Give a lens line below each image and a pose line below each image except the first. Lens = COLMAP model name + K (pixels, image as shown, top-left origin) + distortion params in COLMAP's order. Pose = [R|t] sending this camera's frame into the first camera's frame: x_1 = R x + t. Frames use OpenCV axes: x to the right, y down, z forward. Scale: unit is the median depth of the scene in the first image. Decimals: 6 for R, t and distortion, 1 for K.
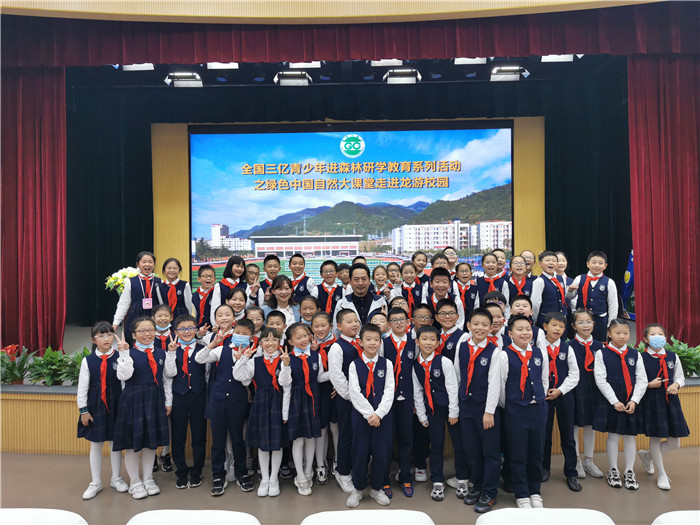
lens RADIAL K [[547.1, 0, 350.6], [0, 547.1, 262.3], [0, 0, 1]] dist [0.011249, 0.005667]
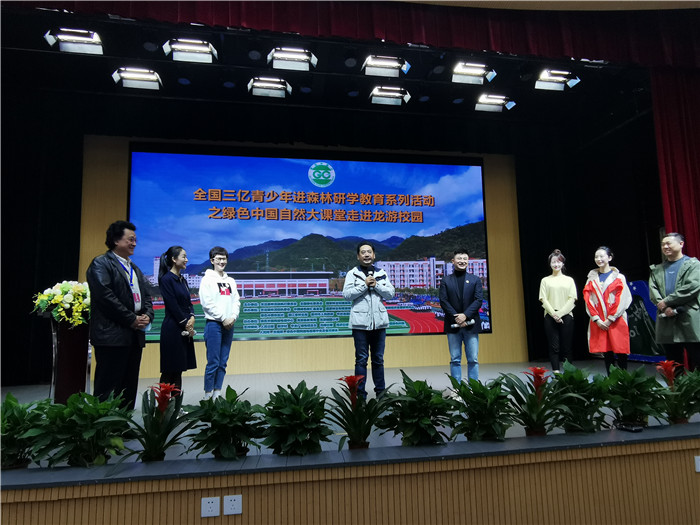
lens RADIAL K [[494.7, 0, 349.8], [0, 494.7, 263.4], [0, 0, 1]] dist [-0.006796, 0.026544]
pose [[0.976563, 0.017068, 0.214556, -0.125748], [0.012161, 0.990883, -0.134176, 0.045753], [-0.214890, 0.133640, 0.967452, 0.210443]]
